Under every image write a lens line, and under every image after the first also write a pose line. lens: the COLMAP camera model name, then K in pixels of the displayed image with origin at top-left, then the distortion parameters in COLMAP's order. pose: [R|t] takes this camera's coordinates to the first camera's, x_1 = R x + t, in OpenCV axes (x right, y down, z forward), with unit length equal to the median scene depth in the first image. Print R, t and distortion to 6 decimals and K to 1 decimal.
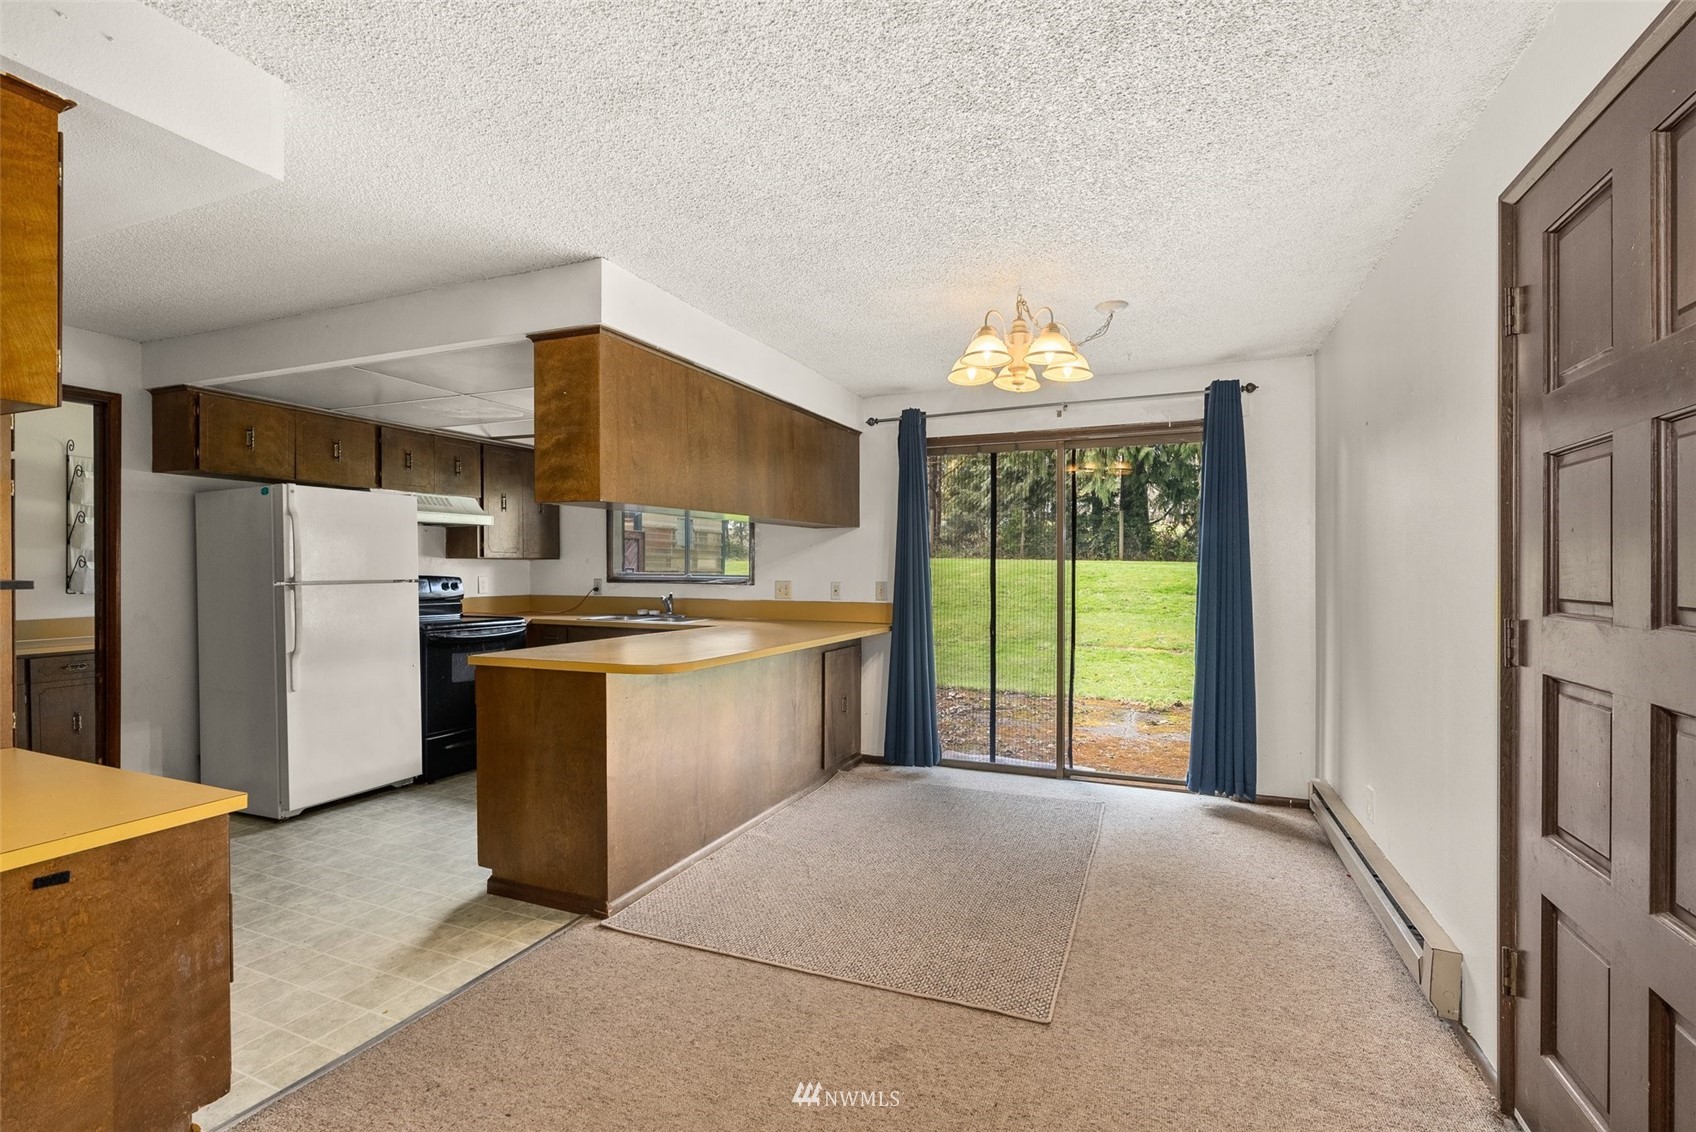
lens RADIAL K [[757.9, 0, 848.0], [0, 757.9, 566.0], [0, 0, 1]] dist [0.000899, 0.000105]
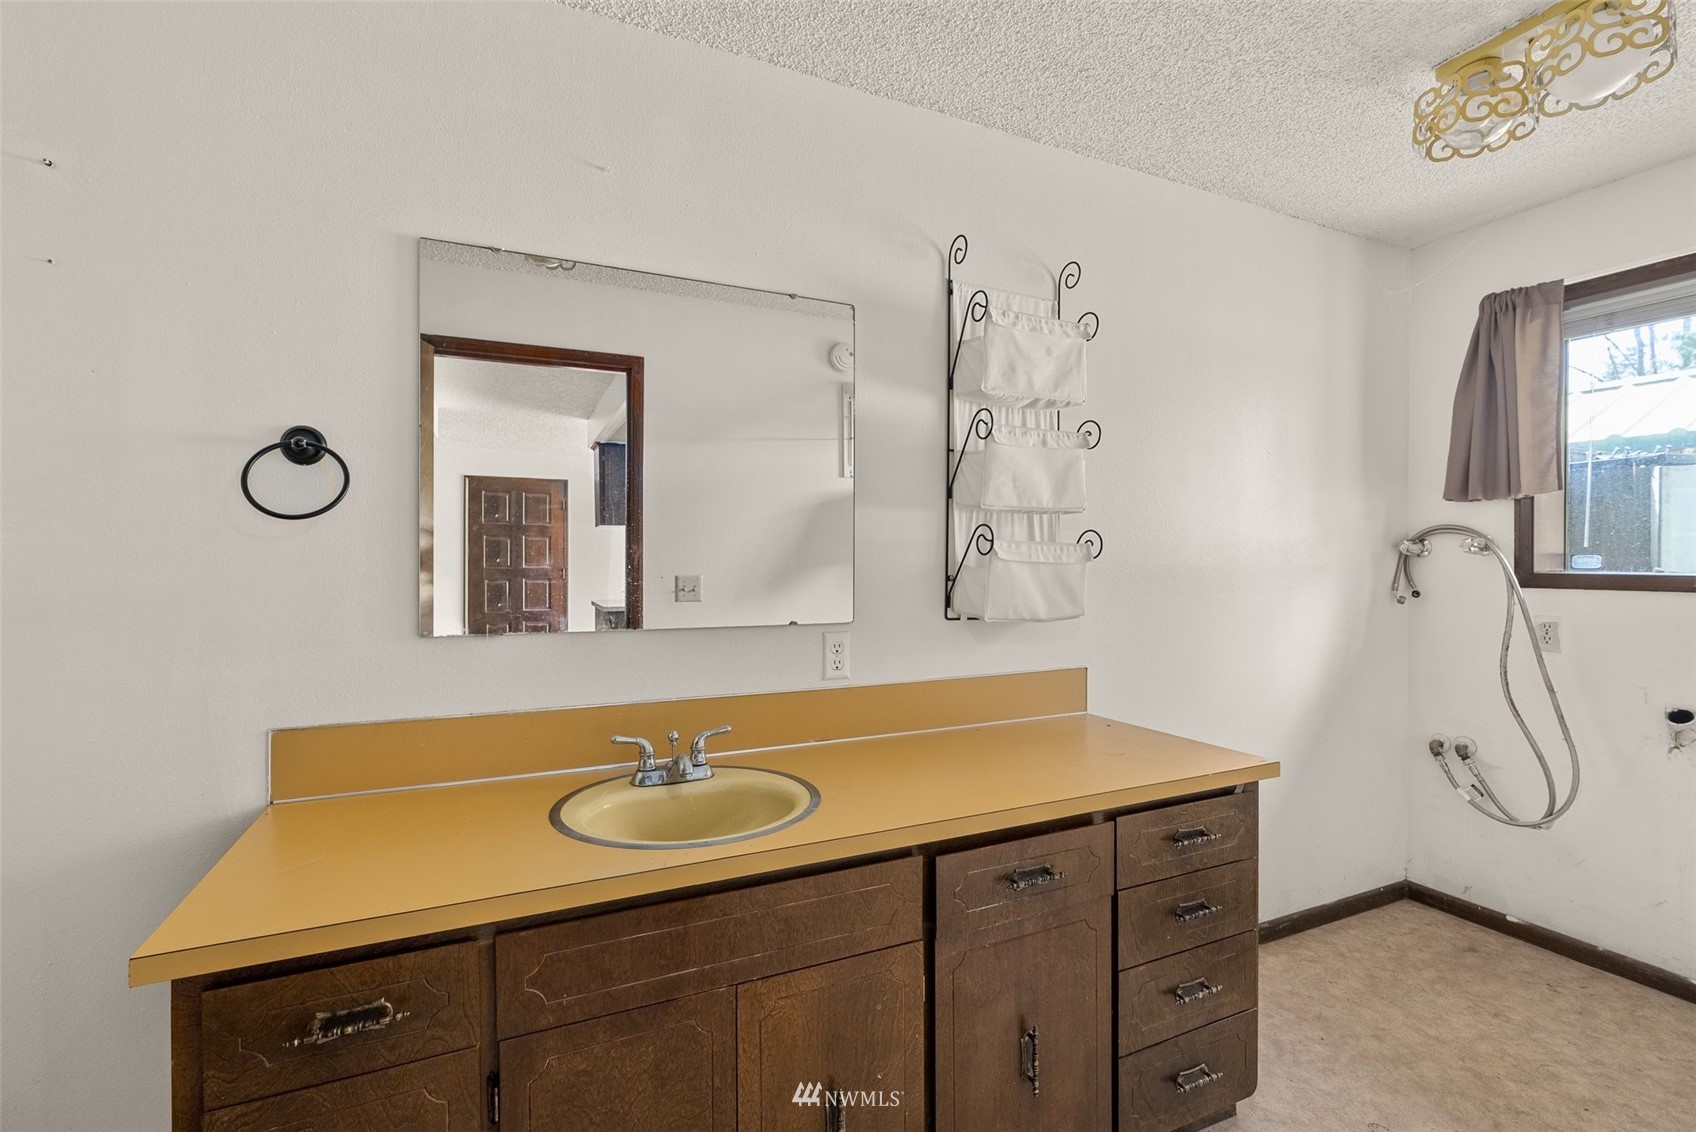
lens RADIAL K [[757.9, 0, 848.0], [0, 757.9, 566.0], [0, 0, 1]] dist [0.000899, 0.000105]
pose [[0.731171, 0.005355, -0.682173, -0.382716], [-0.002057, 0.999982, 0.005645, 0.002422], [0.682191, -0.002724, 0.731169, 0.322350]]
